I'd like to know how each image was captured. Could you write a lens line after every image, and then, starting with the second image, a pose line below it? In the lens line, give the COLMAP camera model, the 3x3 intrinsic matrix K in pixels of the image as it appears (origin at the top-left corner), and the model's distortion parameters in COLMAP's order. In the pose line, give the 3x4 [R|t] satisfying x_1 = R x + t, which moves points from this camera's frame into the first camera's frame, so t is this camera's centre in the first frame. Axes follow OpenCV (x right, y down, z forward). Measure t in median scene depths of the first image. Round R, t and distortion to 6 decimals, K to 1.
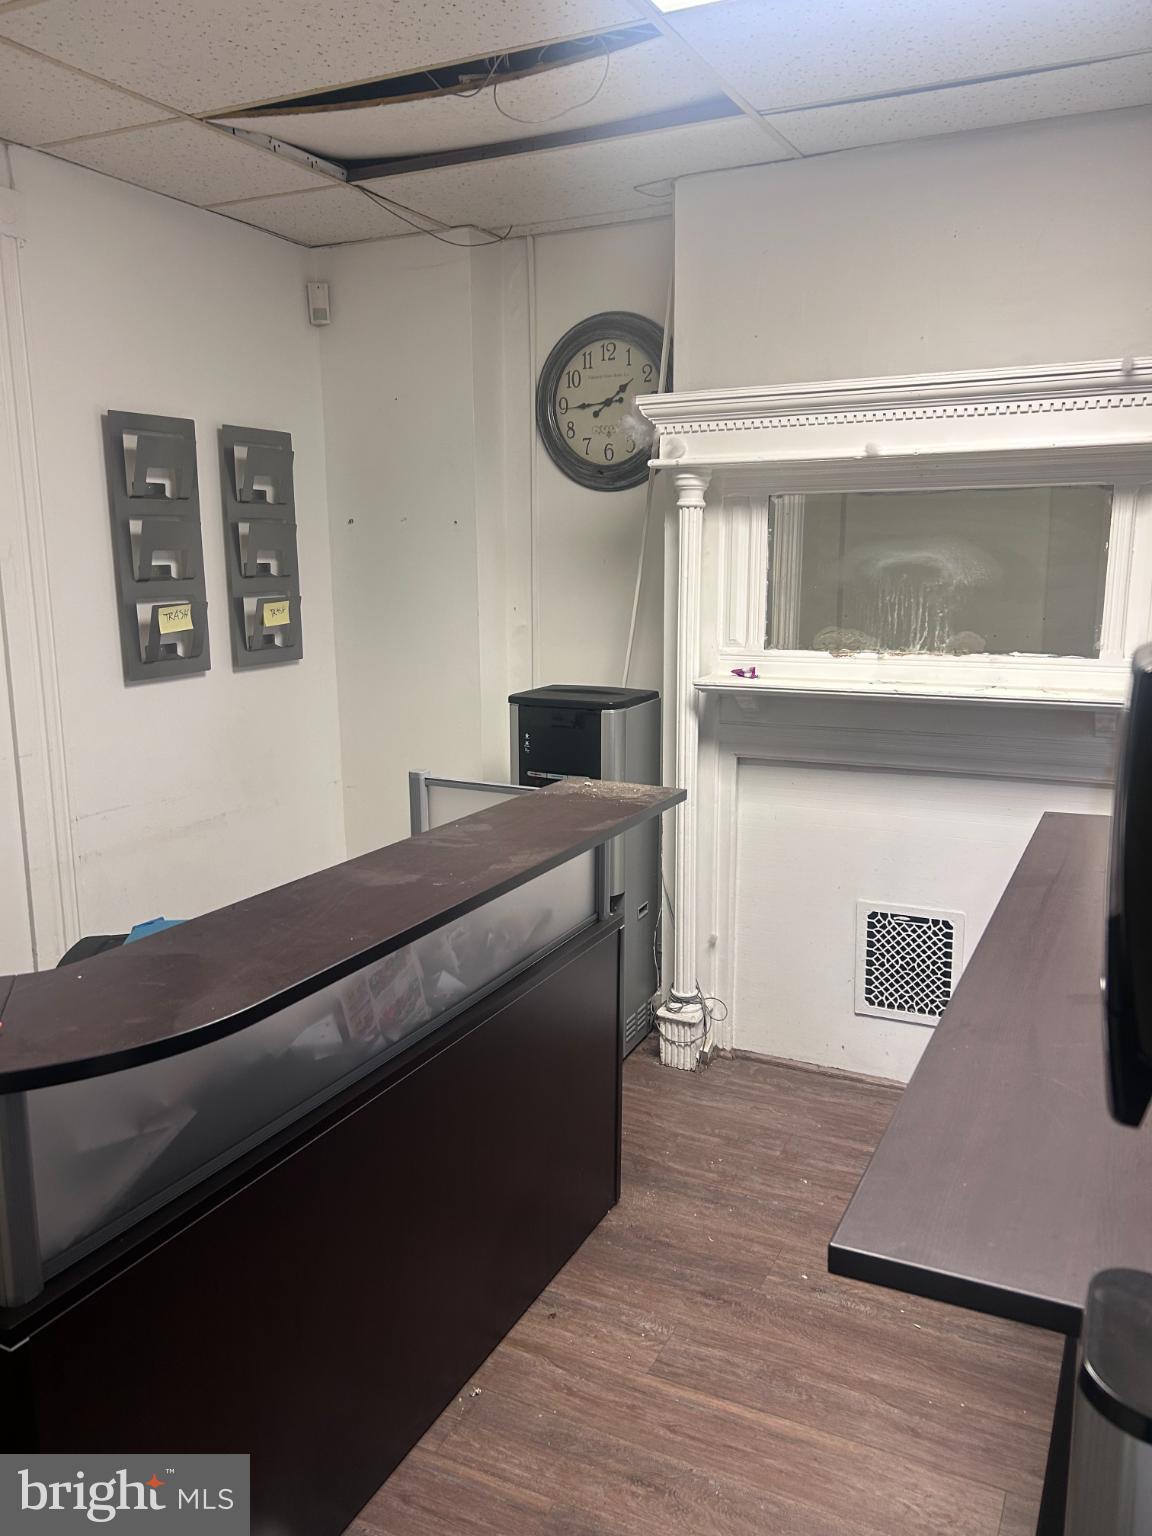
lens RADIAL K [[1156.1, 0, 572.0], [0, 1156.1, 771.2], [0, 0, 1]] dist [0.001482, -0.004048]
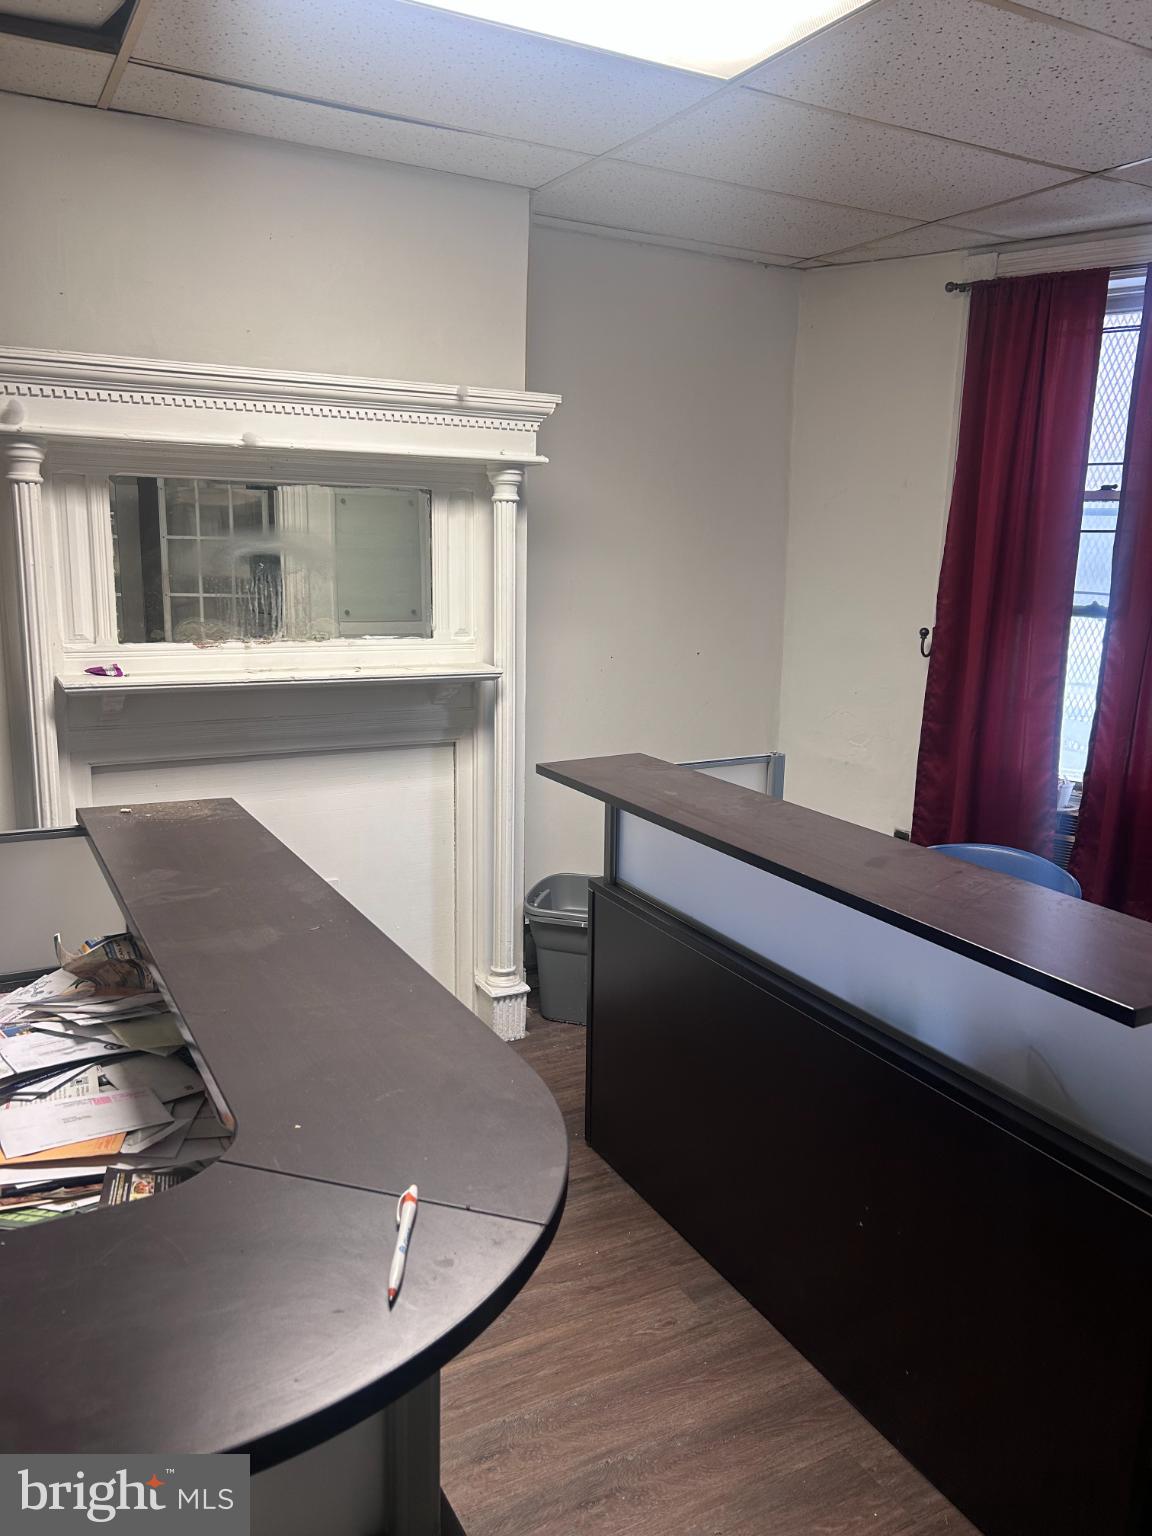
lens RADIAL K [[1156.1, 0, 571.2], [0, 1156.1, 769.0], [0, 0, 1]] dist [0.001482, -0.004048]
pose [[0.571250, -0.133526, 0.809842, -0.405095], [0.126171, 0.989237, 0.074105, -0.032277], [-0.811020, 0.059846, 0.581949, 0.195345]]
